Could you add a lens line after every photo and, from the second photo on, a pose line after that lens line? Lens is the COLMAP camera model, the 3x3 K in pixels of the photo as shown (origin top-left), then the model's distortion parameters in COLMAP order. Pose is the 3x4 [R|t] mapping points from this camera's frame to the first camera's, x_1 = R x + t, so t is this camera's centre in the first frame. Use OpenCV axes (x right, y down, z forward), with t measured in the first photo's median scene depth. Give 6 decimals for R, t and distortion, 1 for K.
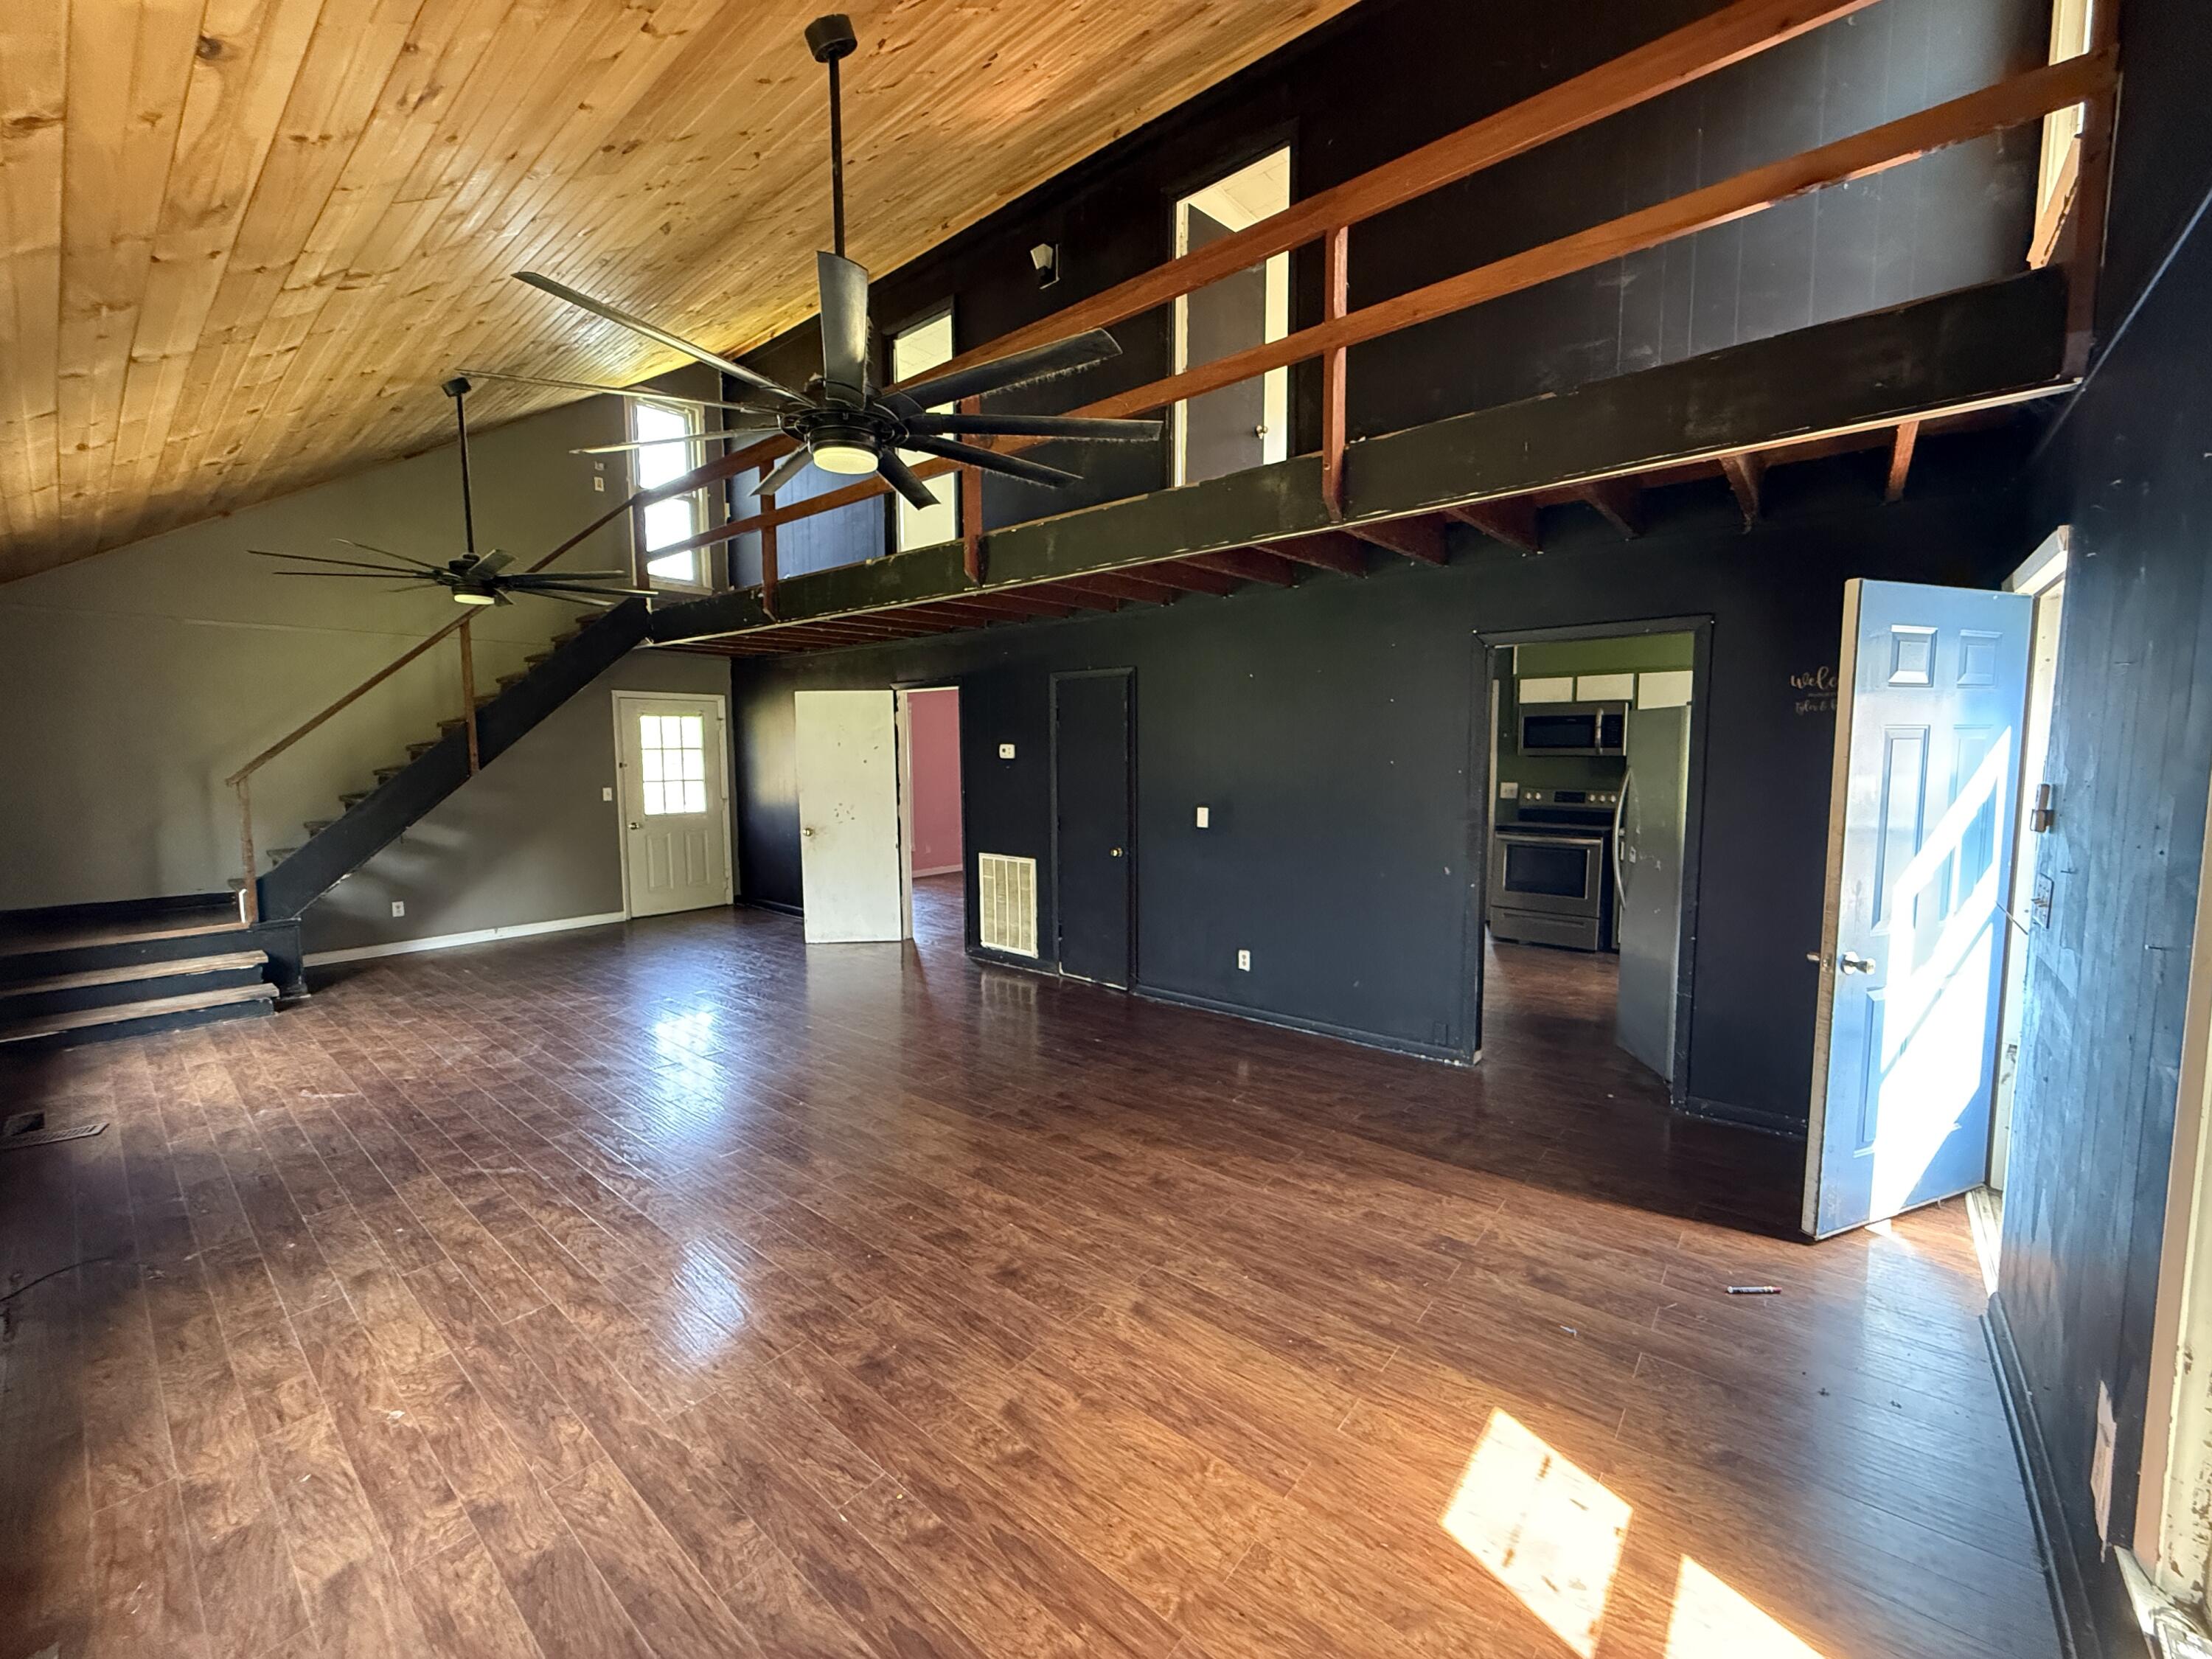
lens RADIAL K [[875.7, 0, 1101.4], [0, 875.7, 823.4], [0, 0, 1]] dist [-0.000363, -0.000057]
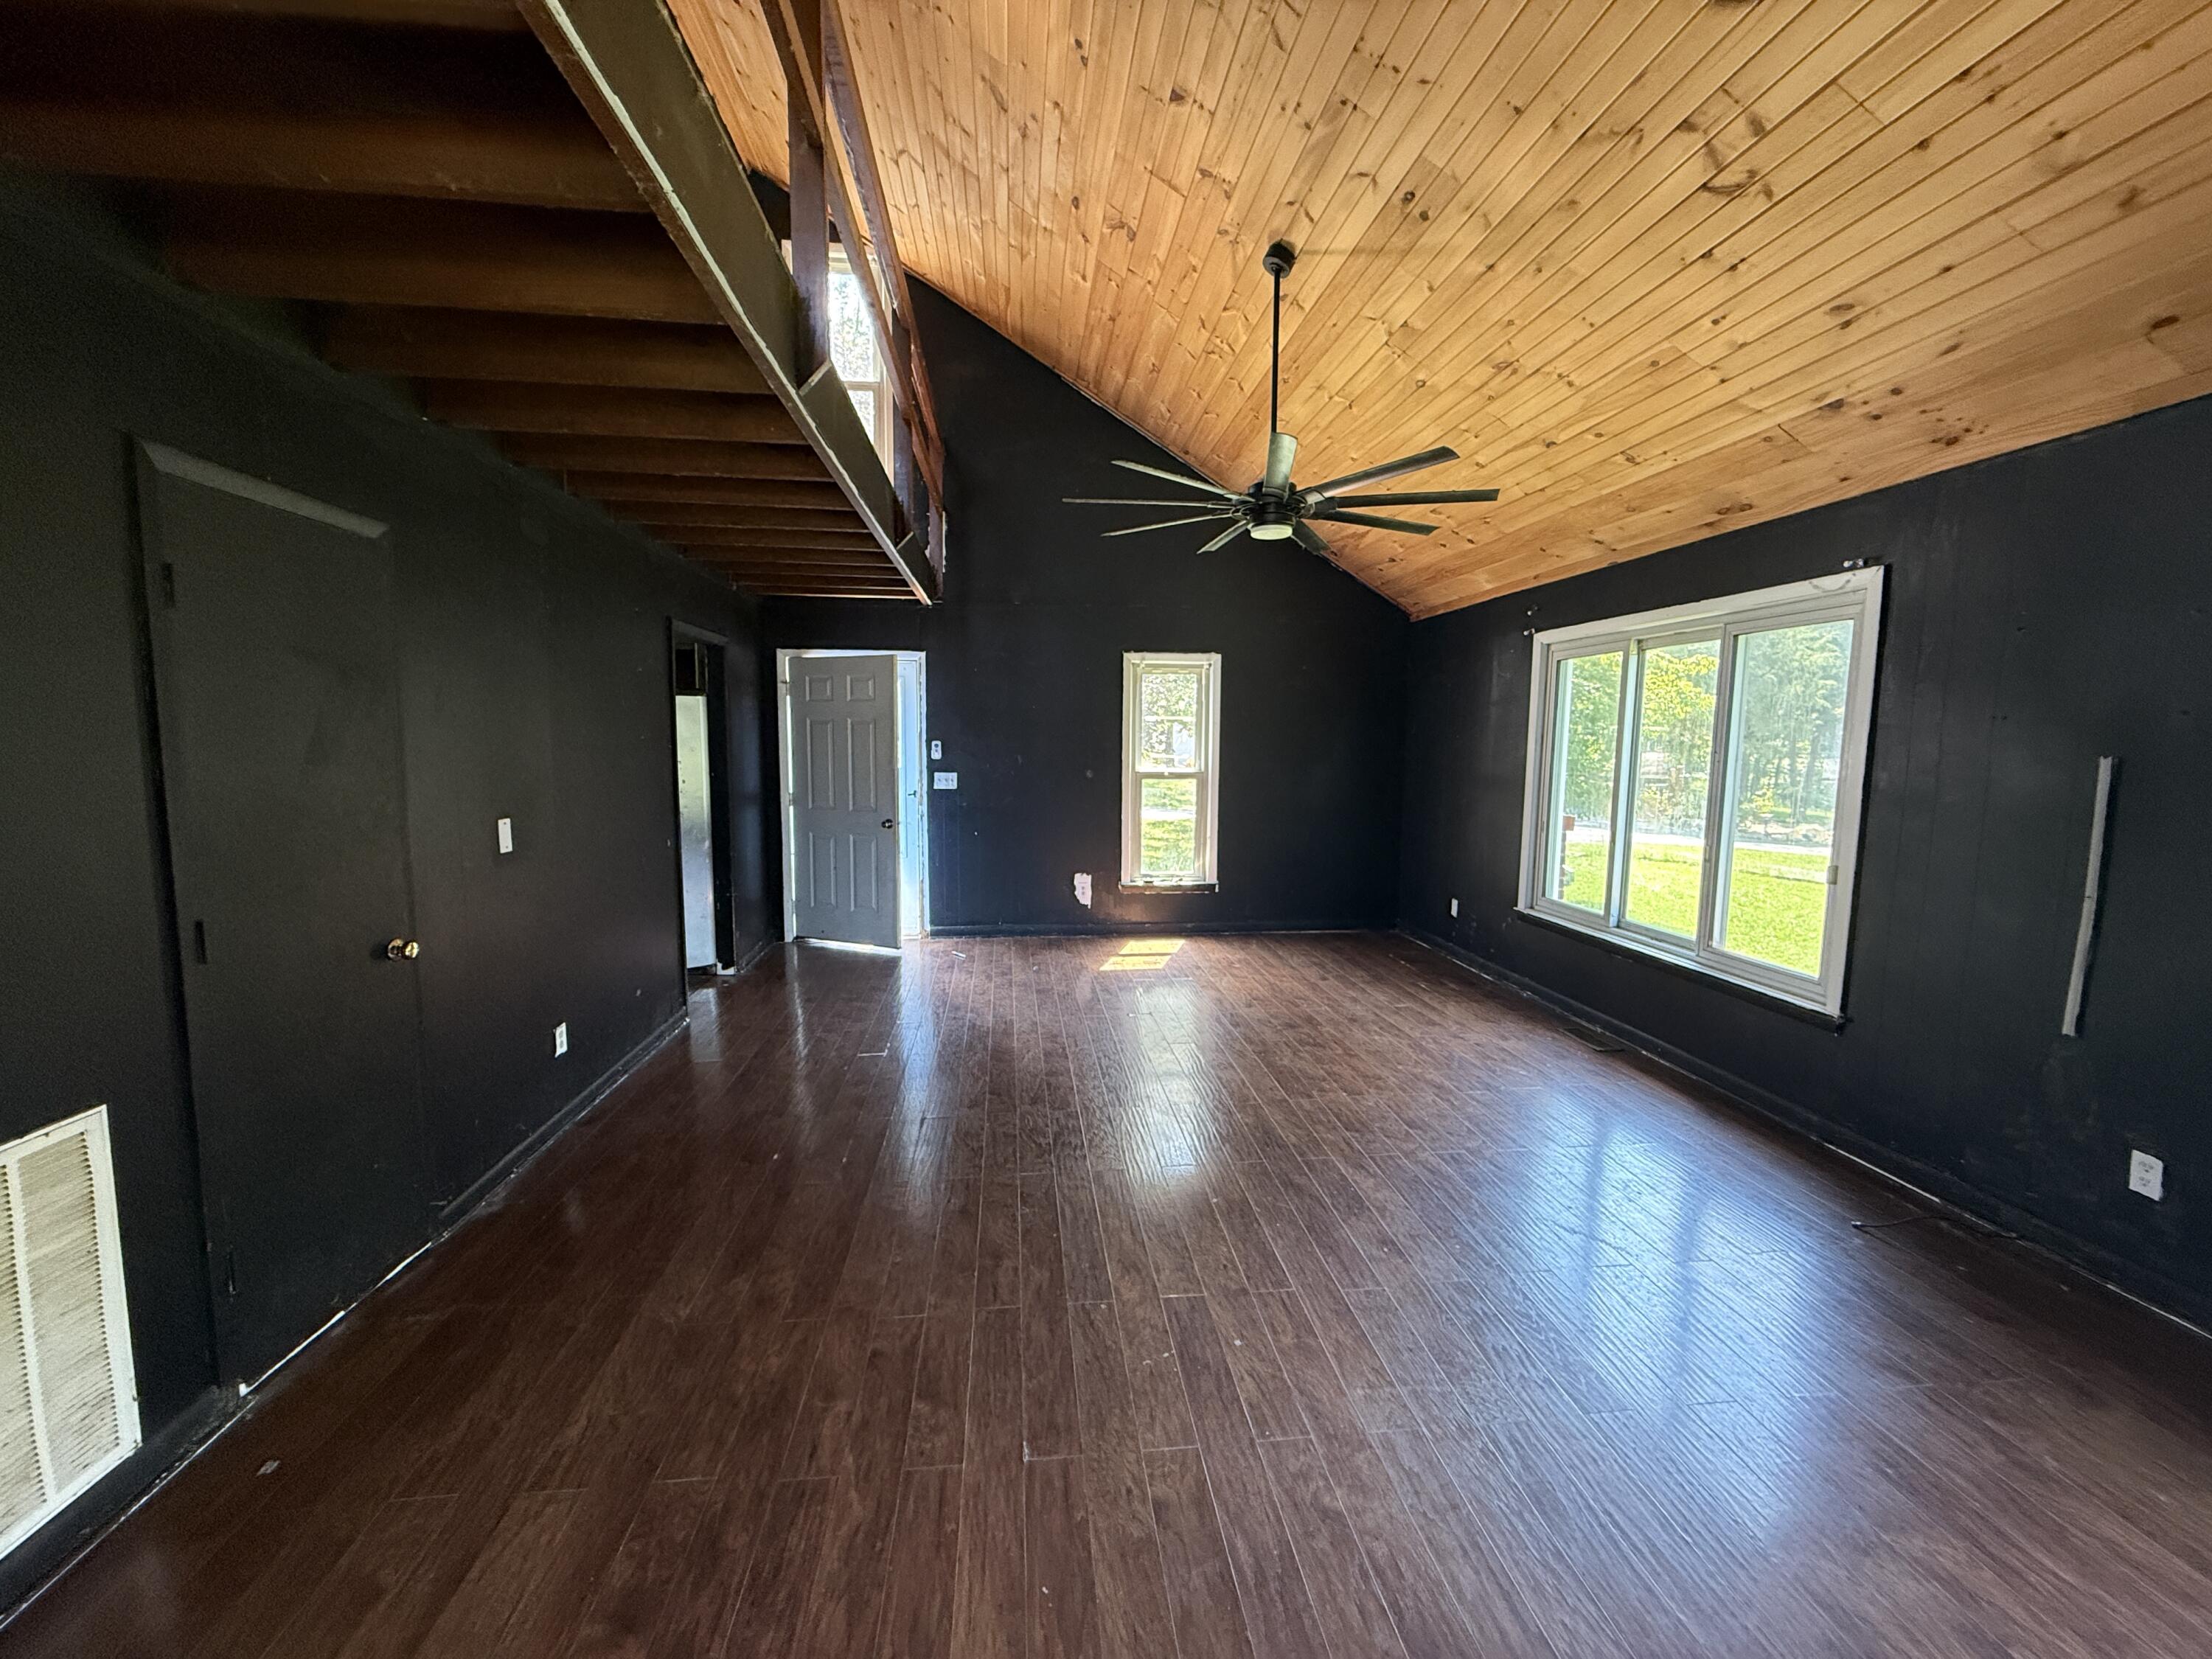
lens RADIAL K [[875.7, 0, 1101.4], [0, 875.7, 823.4], [0, 0, 1]] dist [-0.000363, -0.000057]
pose [[-0.714730, -0.064507, 0.696419, -1.473039], [0.059204, 0.986583, 0.152145, -0.204378], [-0.696890, 0.149974, -0.701322, 2.951073]]
